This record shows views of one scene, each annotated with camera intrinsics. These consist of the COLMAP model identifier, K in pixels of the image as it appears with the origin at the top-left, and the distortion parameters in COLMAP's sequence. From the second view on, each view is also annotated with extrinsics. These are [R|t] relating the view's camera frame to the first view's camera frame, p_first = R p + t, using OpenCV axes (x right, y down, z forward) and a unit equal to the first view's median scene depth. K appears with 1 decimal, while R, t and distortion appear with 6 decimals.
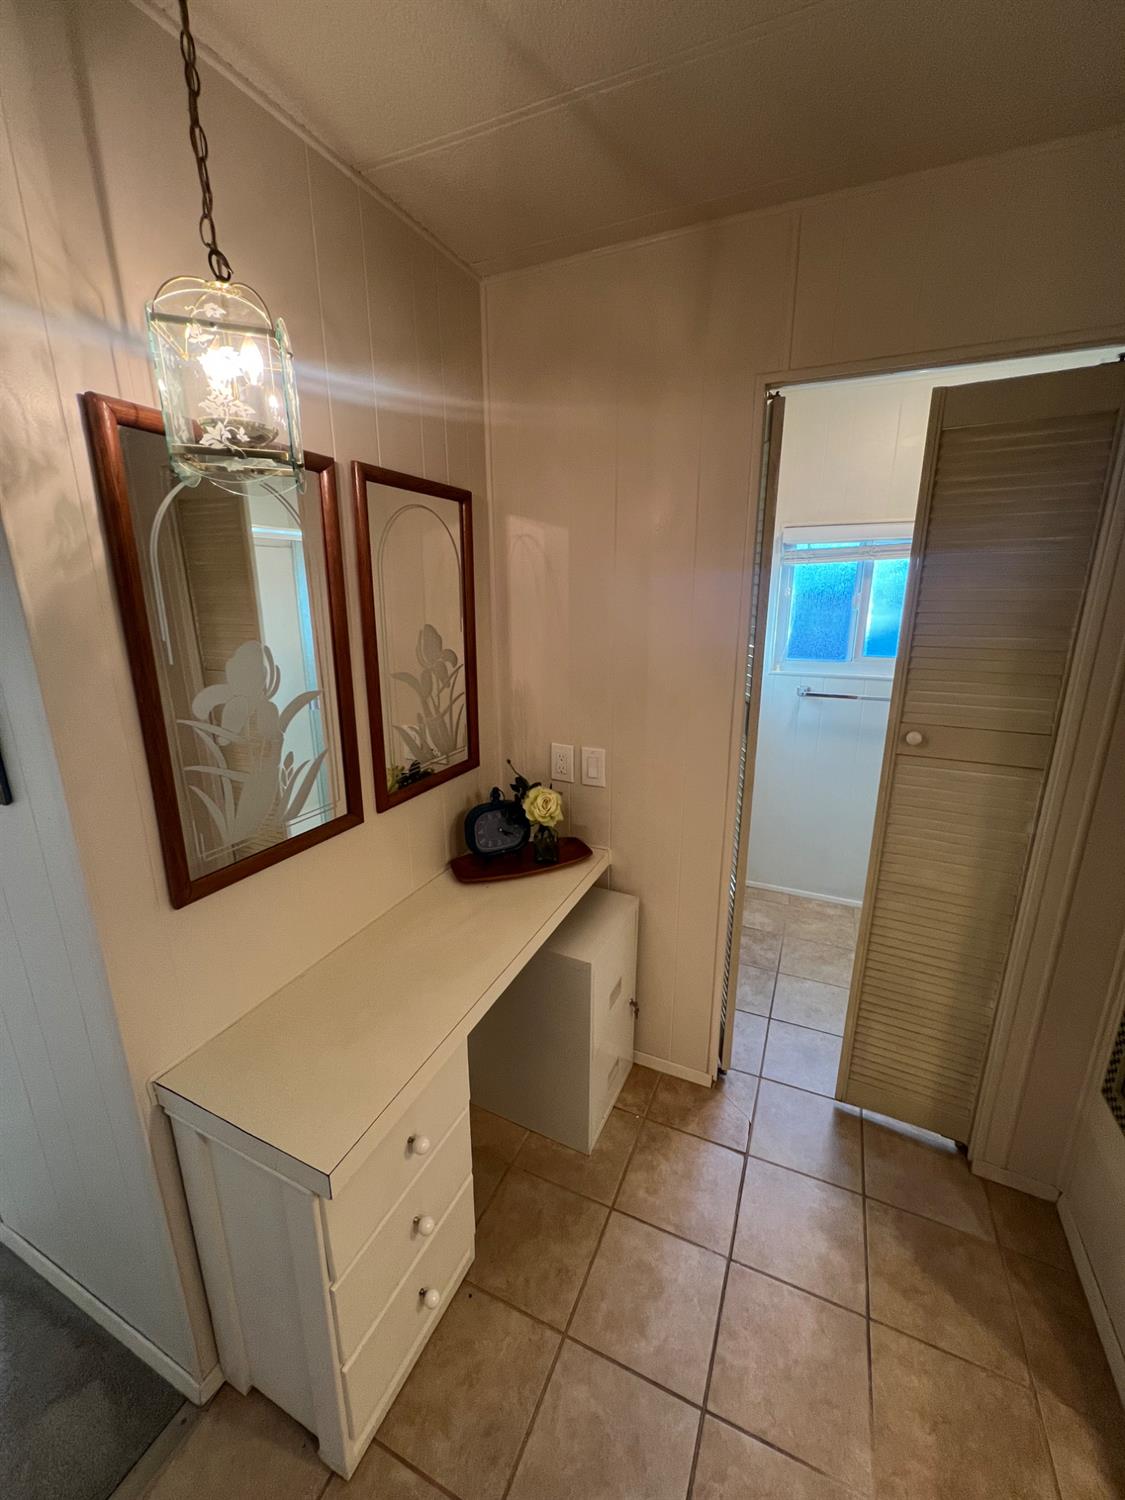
lens RADIAL K [[602.2, 0, 558.4], [0, 602.2, 748.1], [0, 0, 1]] dist [0.003642, 0.000623]
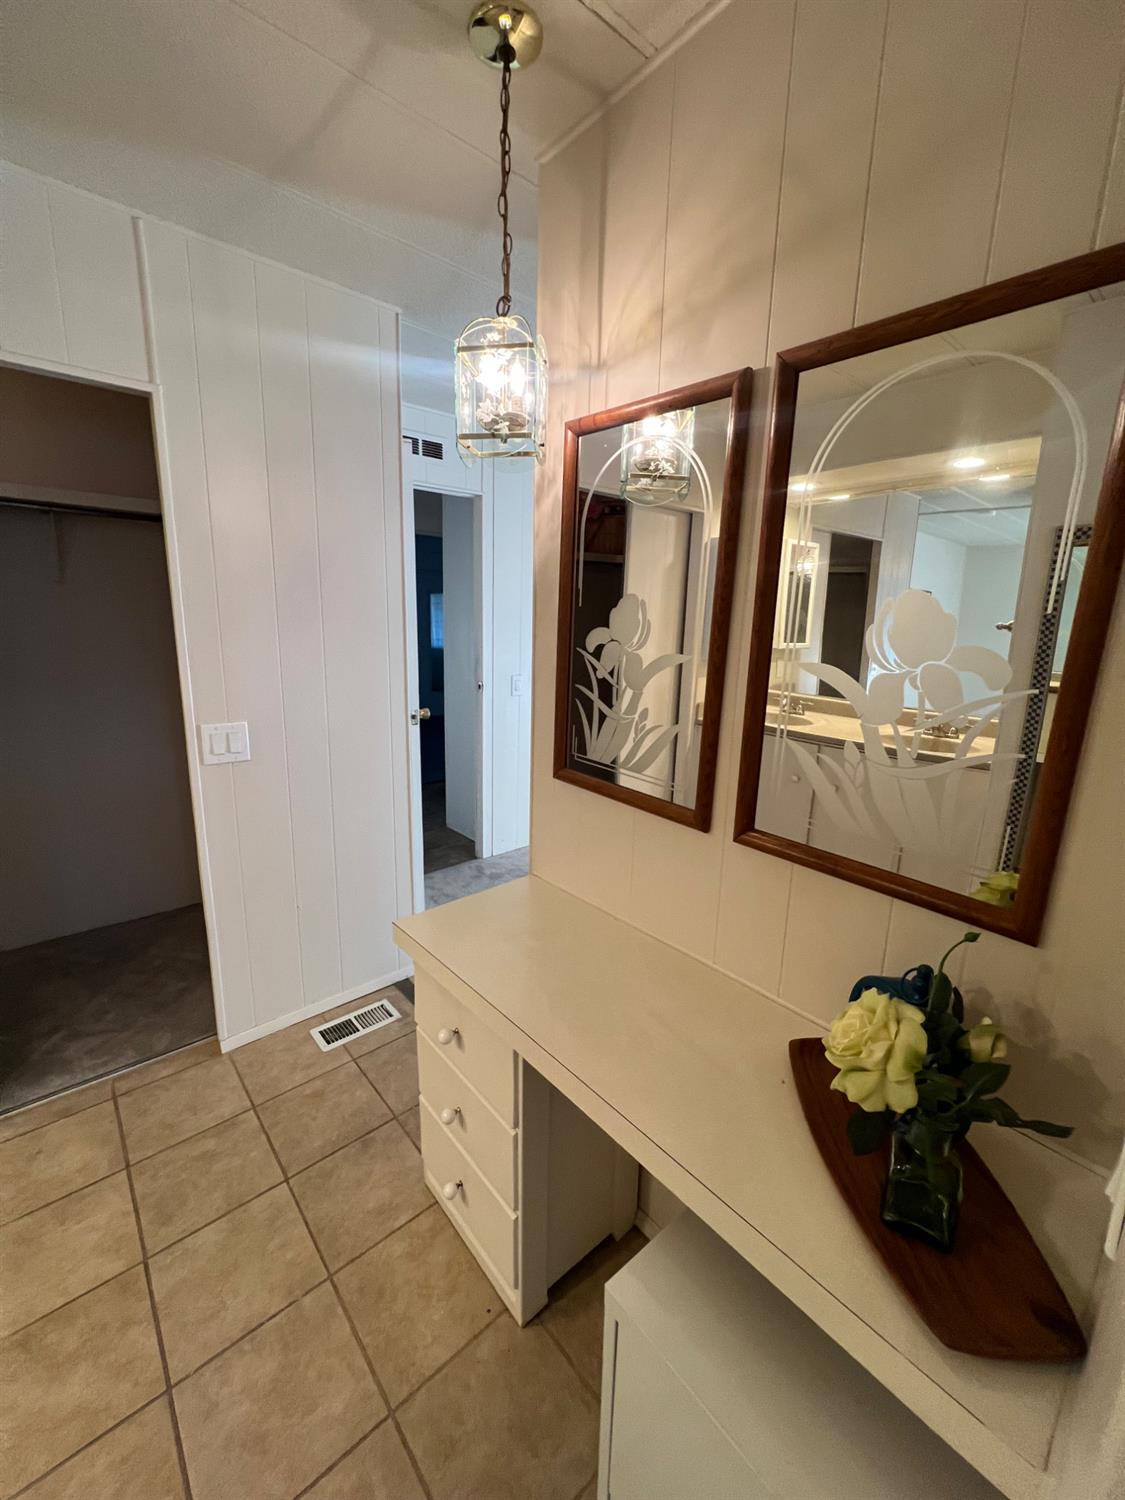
lens RADIAL K [[602.2, 0, 561.4], [0, 602.2, 743.0], [0, 0, 1]] dist [0.003642, 0.000623]
pose [[-0.421157, 0.186450, -0.887617, 0.554581], [-0.255701, 0.914537, 0.313430, -0.234551], [0.870198, 0.358968, -0.337488, 1.325670]]
